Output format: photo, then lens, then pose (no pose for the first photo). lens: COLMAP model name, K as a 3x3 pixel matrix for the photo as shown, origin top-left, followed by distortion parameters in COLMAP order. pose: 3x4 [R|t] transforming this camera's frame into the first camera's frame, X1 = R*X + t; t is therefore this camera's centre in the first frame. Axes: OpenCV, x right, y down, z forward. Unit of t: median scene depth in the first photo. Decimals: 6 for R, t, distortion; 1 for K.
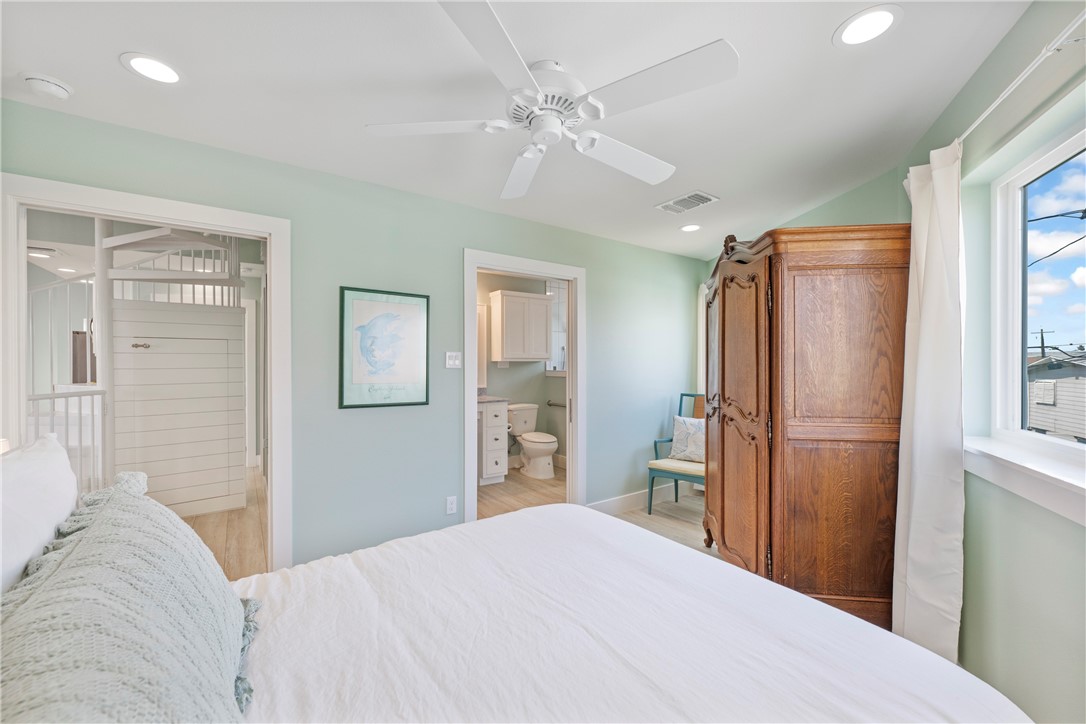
lens RADIAL K [[427.9, 0, 543.7], [0, 427.9, 359.7], [0, 0, 1]] dist [0.000262, -0.000212]
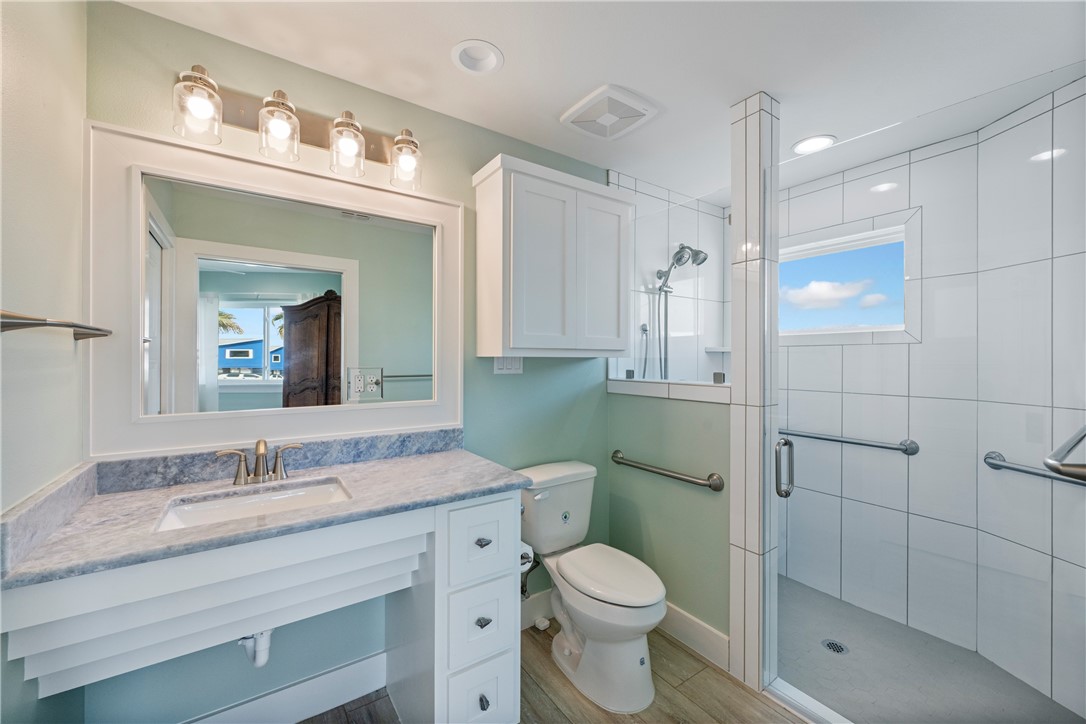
lens RADIAL K [[427.9, 0, 543.7], [0, 427.9, 359.7], [0, 0, 1]] dist [0.000262, -0.000212]
pose [[0.999918, 0.004299, -0.012072, -0.057591], [-0.004254, 0.999984, 0.003675, 0.004674], [0.012088, -0.003624, 0.999920, 0.615178]]
